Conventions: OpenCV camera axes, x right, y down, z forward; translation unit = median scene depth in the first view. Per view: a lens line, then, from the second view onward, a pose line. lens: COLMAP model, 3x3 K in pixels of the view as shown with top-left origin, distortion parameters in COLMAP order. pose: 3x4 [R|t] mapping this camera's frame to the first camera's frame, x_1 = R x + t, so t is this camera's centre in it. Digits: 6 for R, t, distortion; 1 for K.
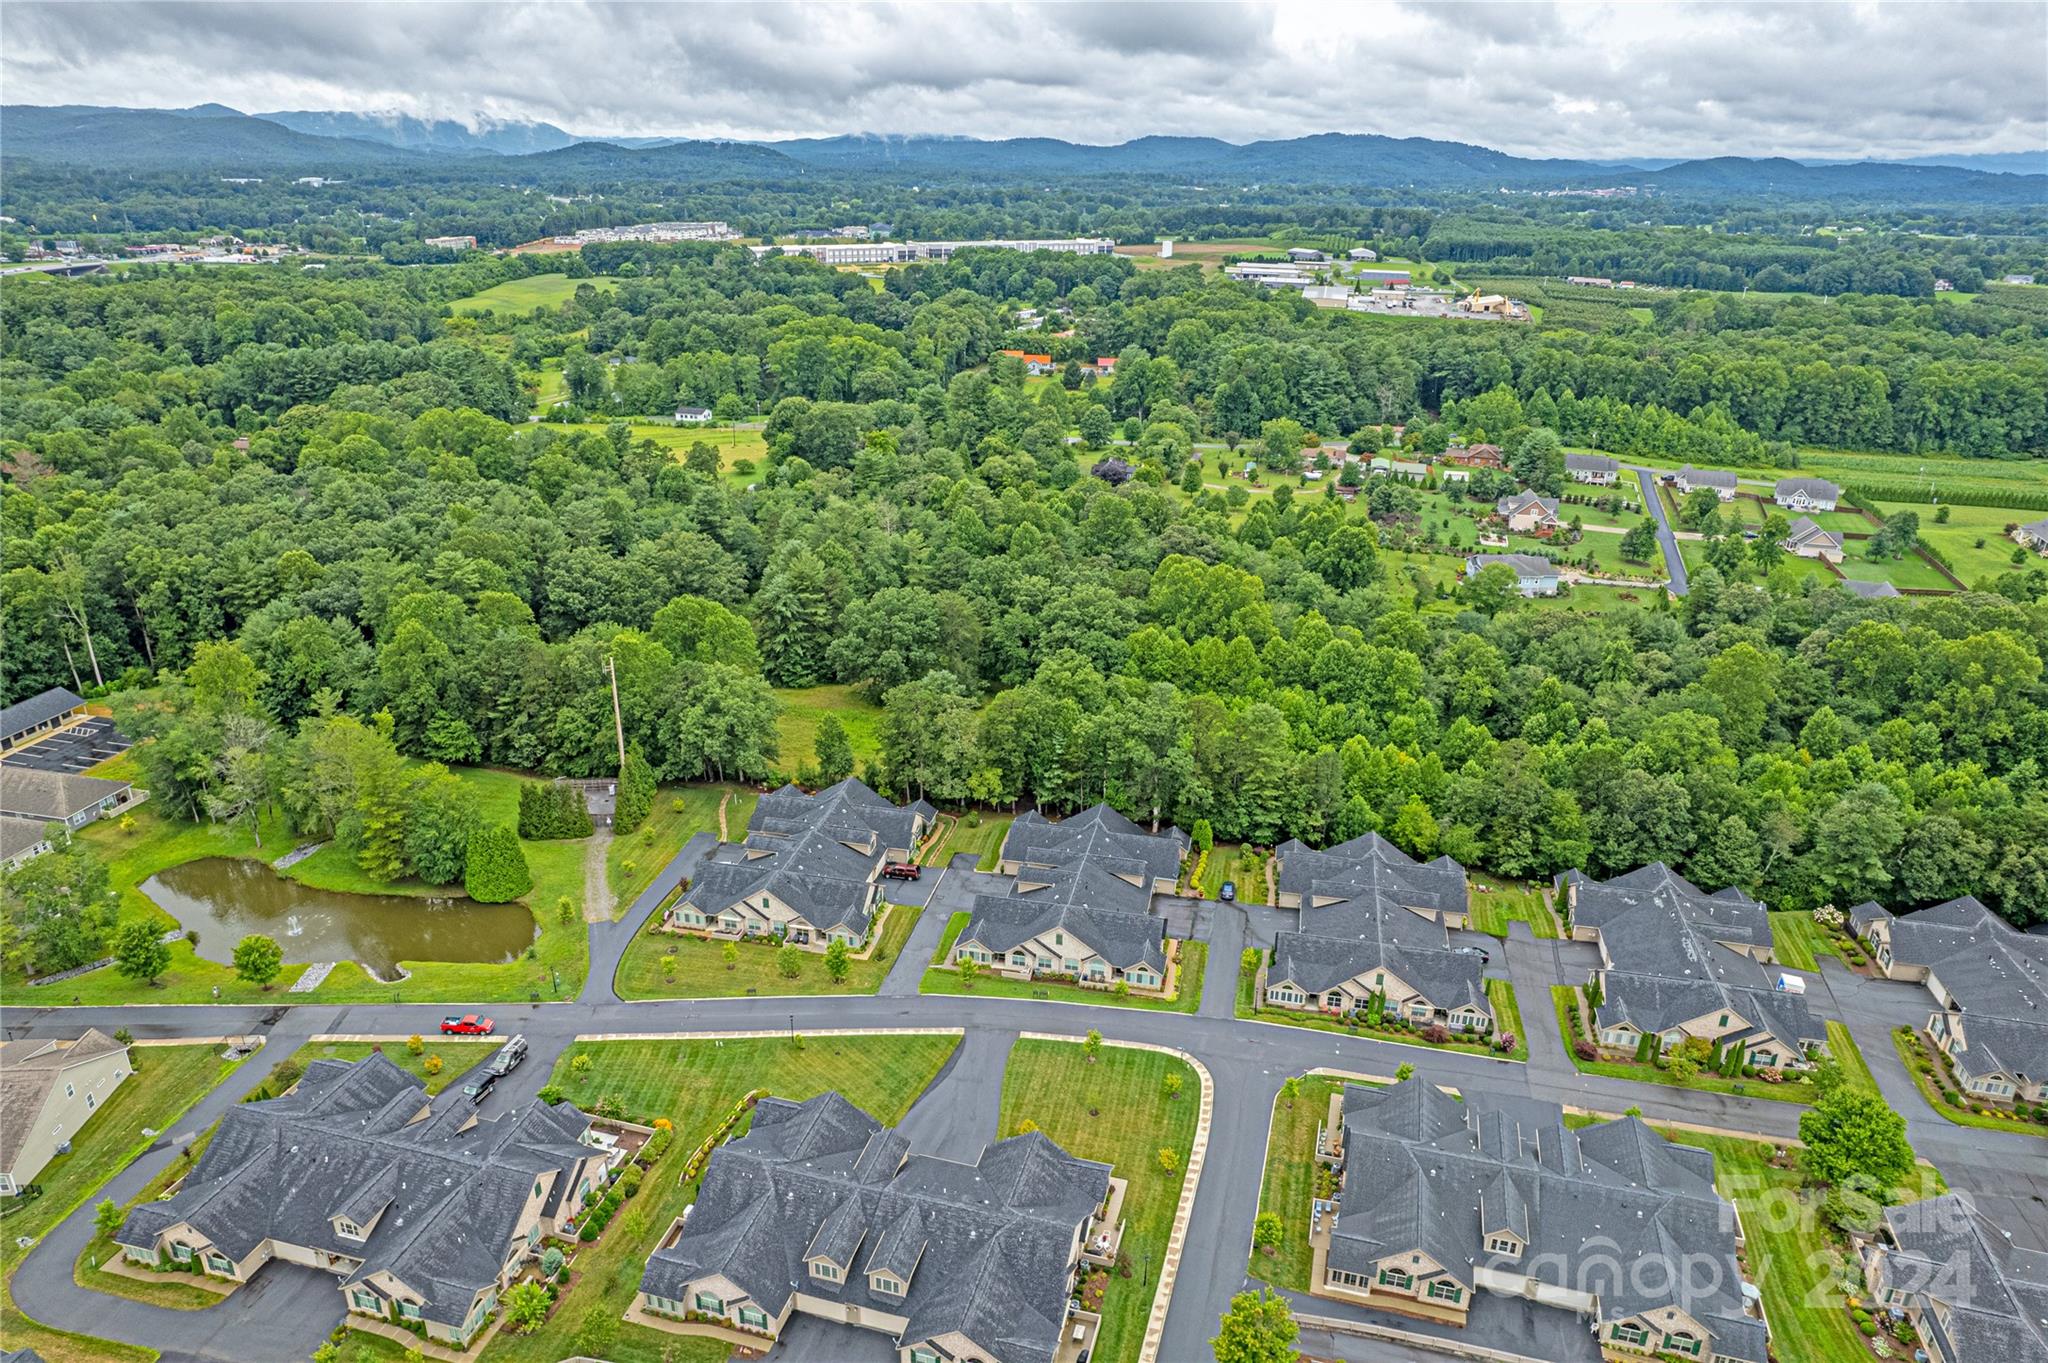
lens RADIAL K [[1308.8, 0, 1024.0], [0, 1308.8, 681.5], [0, 0, 1]] dist [-0.063574, 0.049386]
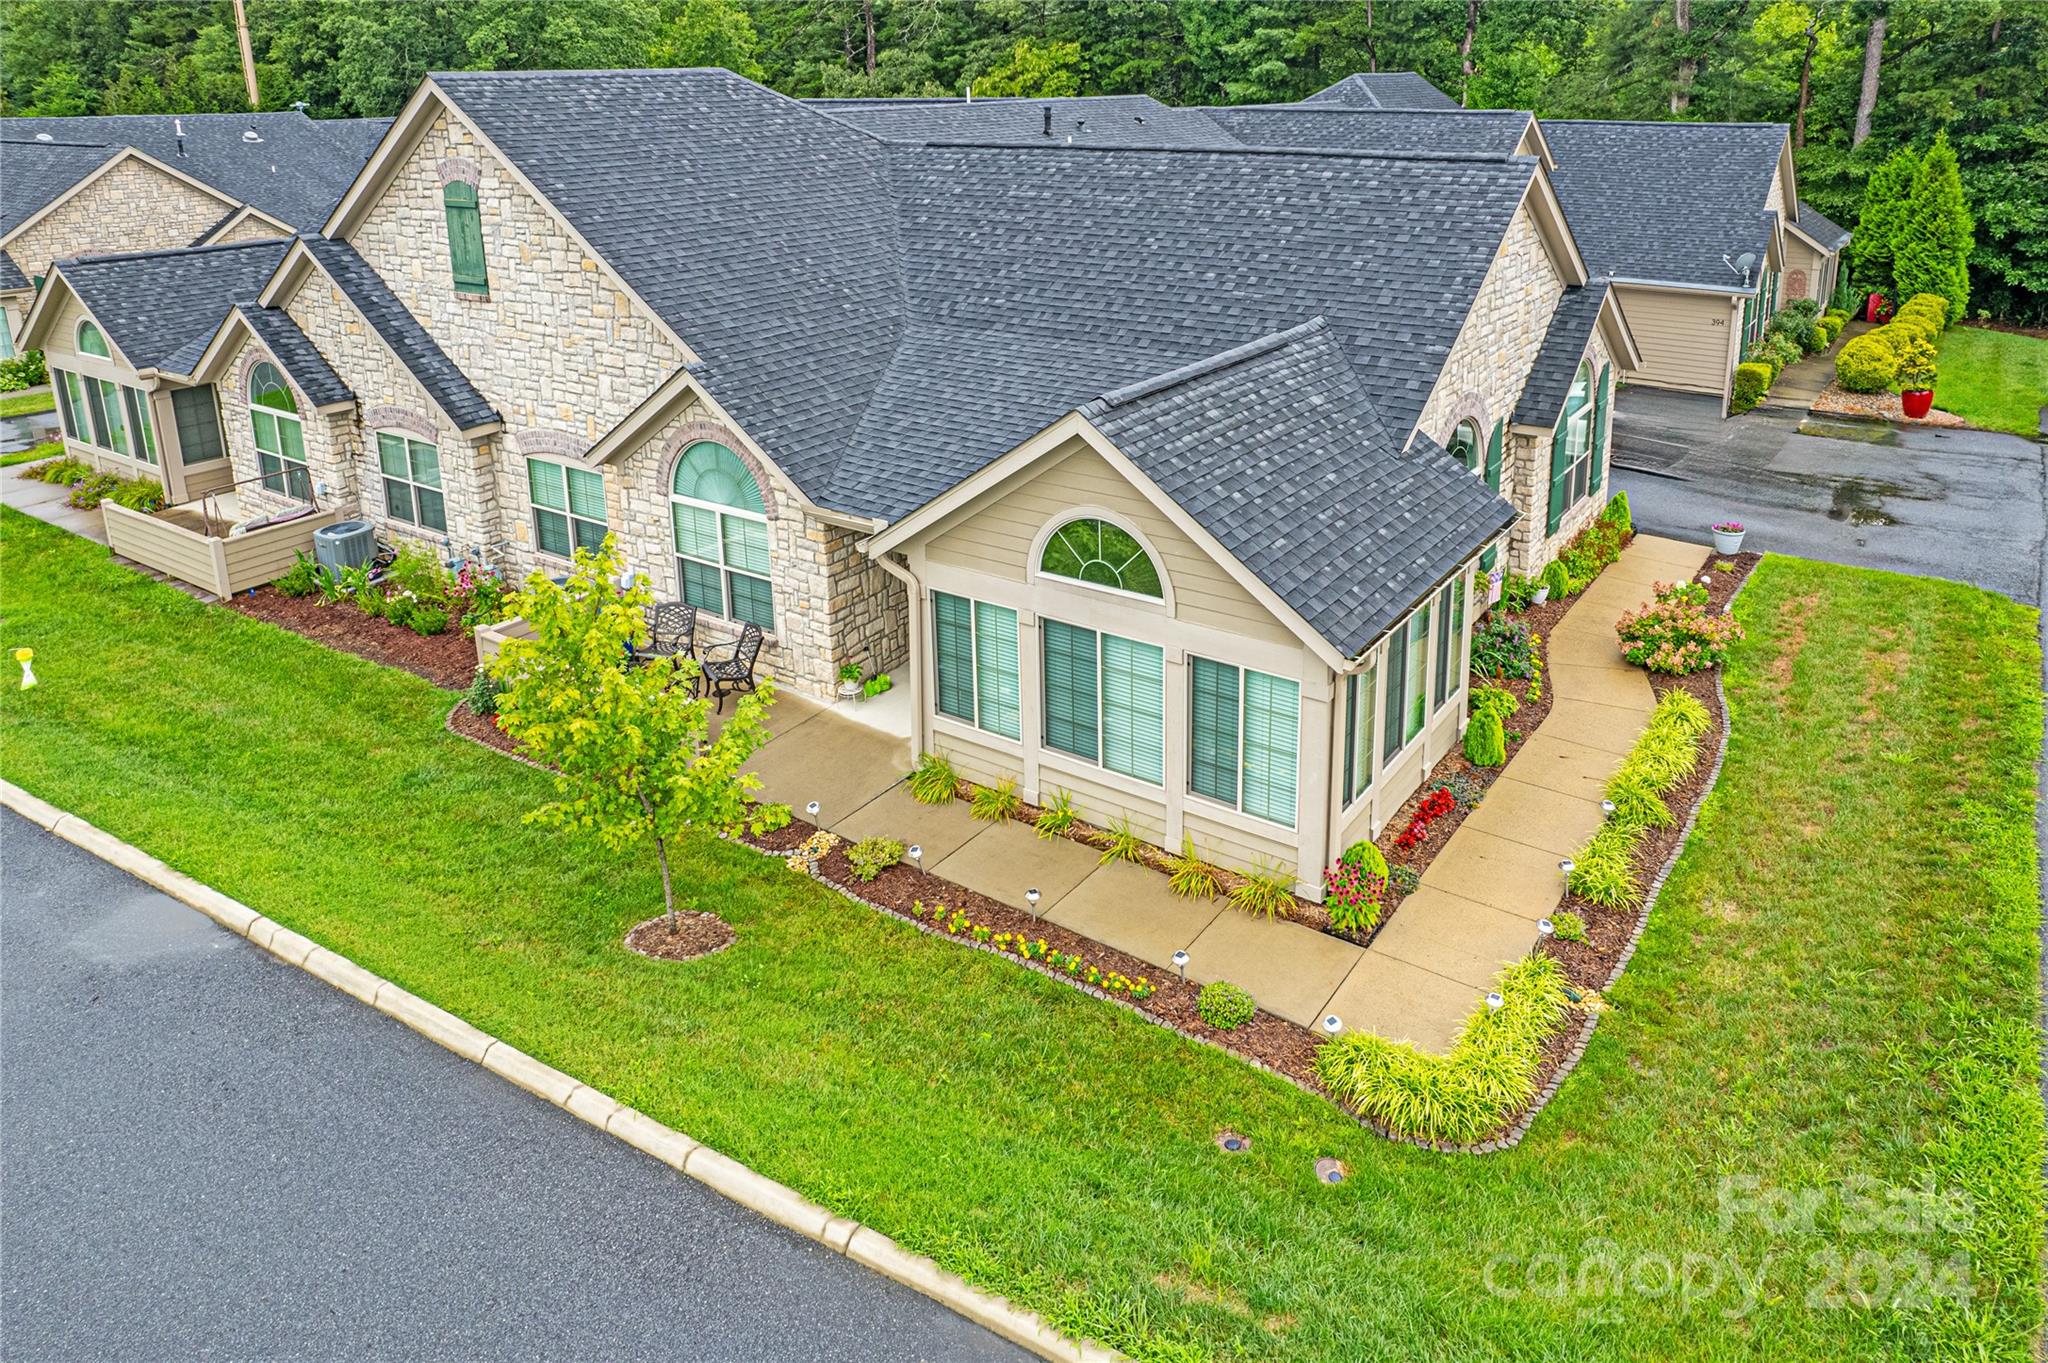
lens RADIAL K [[1306.8, 0, 1091.2], [0, 1306.8, 484.4], [0, 0, 1]] dist [-0.033388, -0.000530]
pose [[0.931351, 0.083441, -0.354434, 0.105888], [-0.122293, 0.988529, -0.088630, 0.204177], [0.342973, 0.125891, 0.930871, 0.852165]]
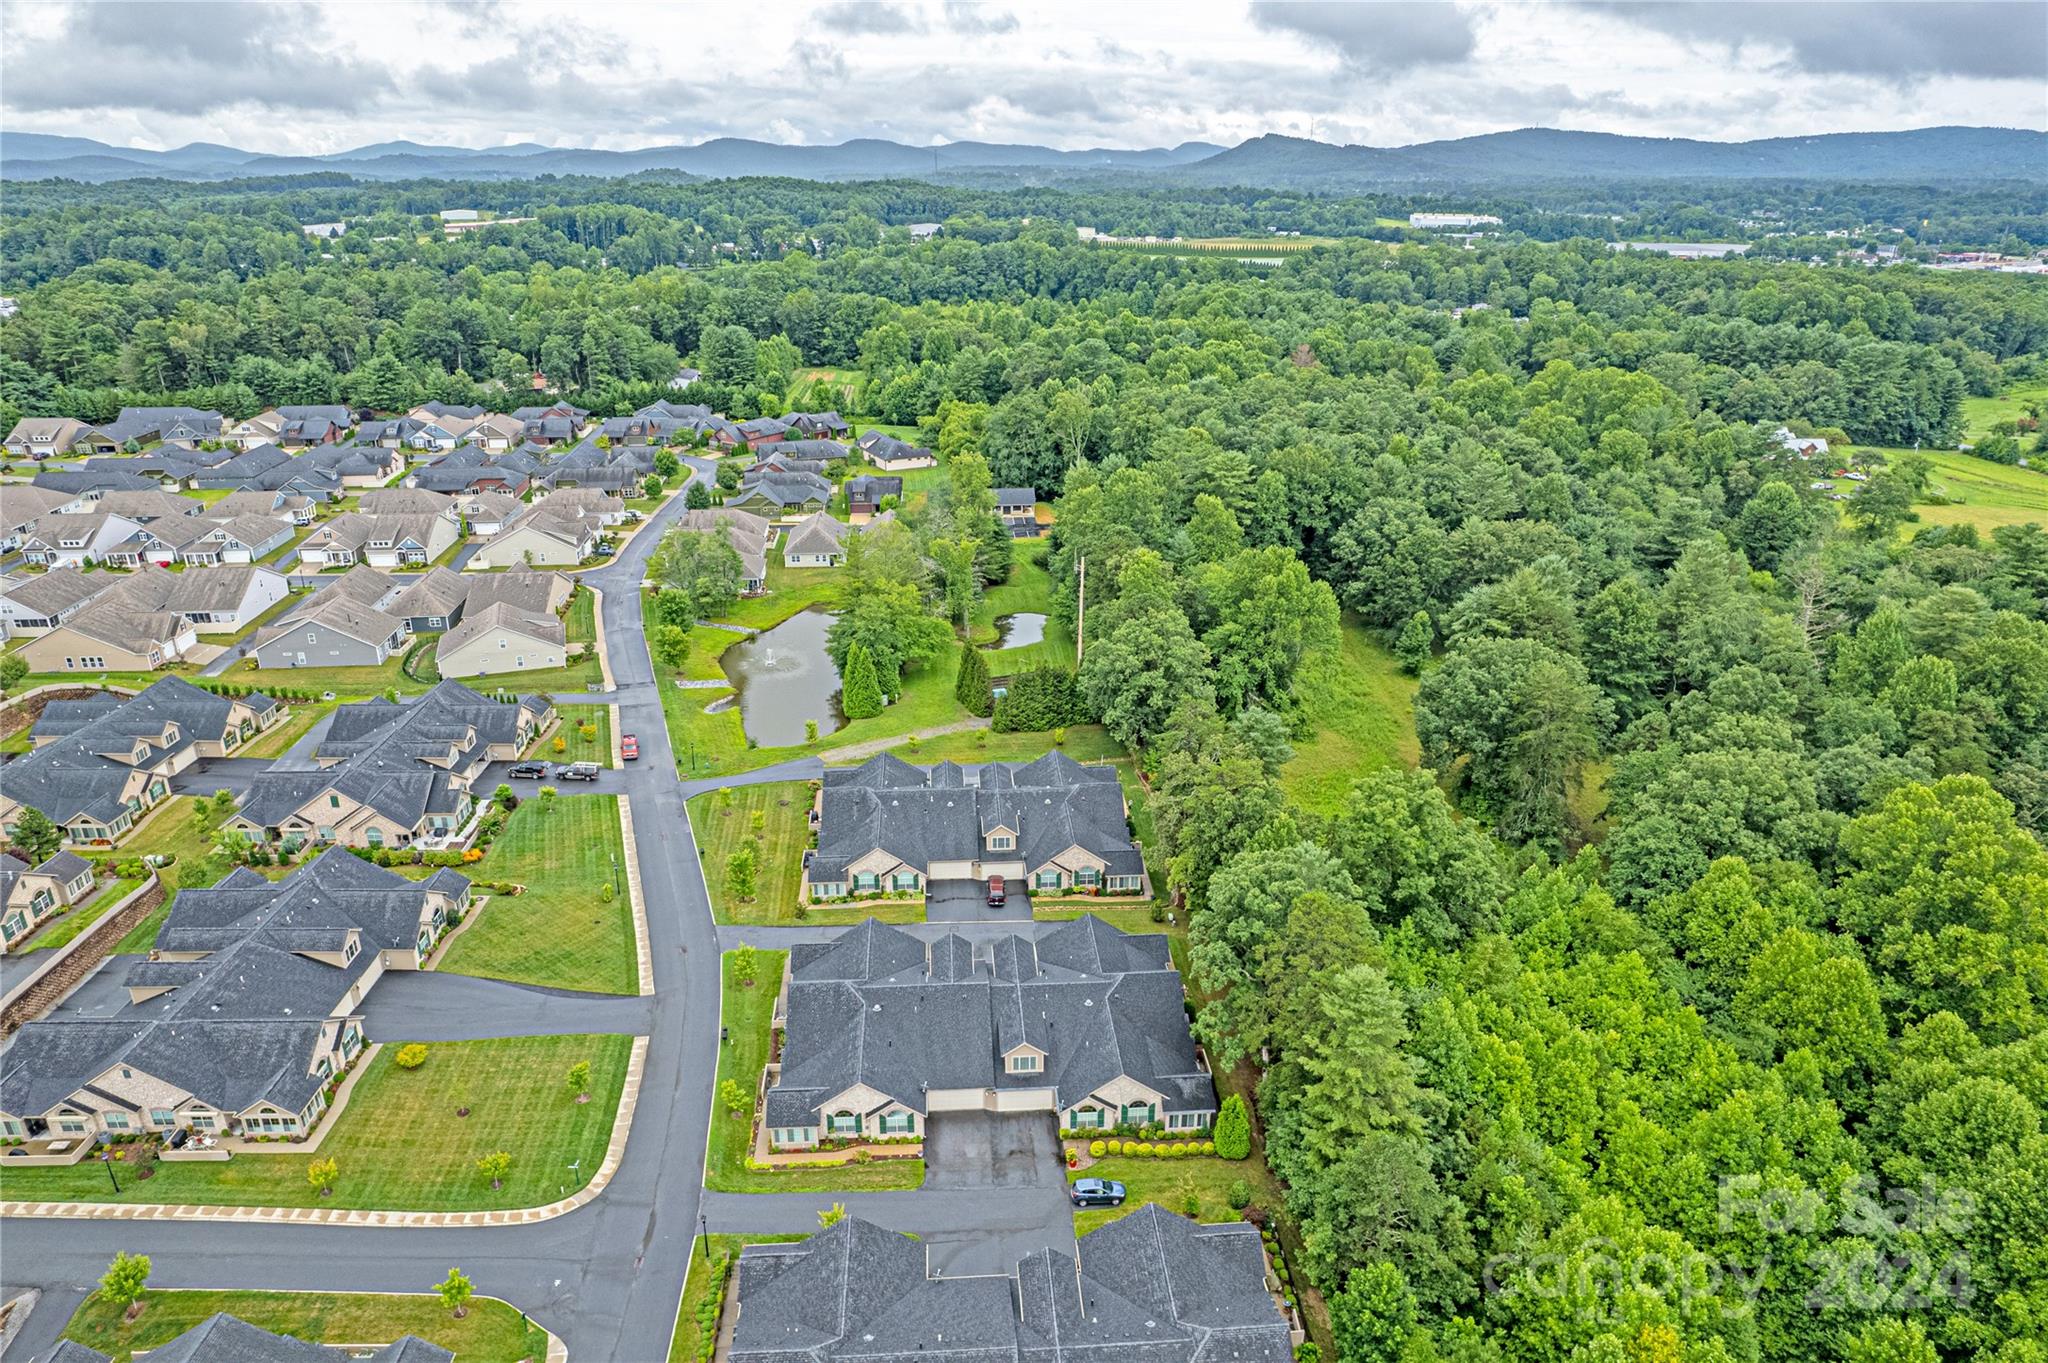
lens RADIAL K [[1308.8, 0, 1024.0], [0, 1308.8, 681.5], [0, 0, 1]] dist [-0.063574, 0.049386]
pose [[0.283104, 0.349772, -0.893035, 0.587350], [-0.361794, 0.901284, 0.238309, -0.162136], [0.888232, 0.255629, 0.381703, 0.734756]]
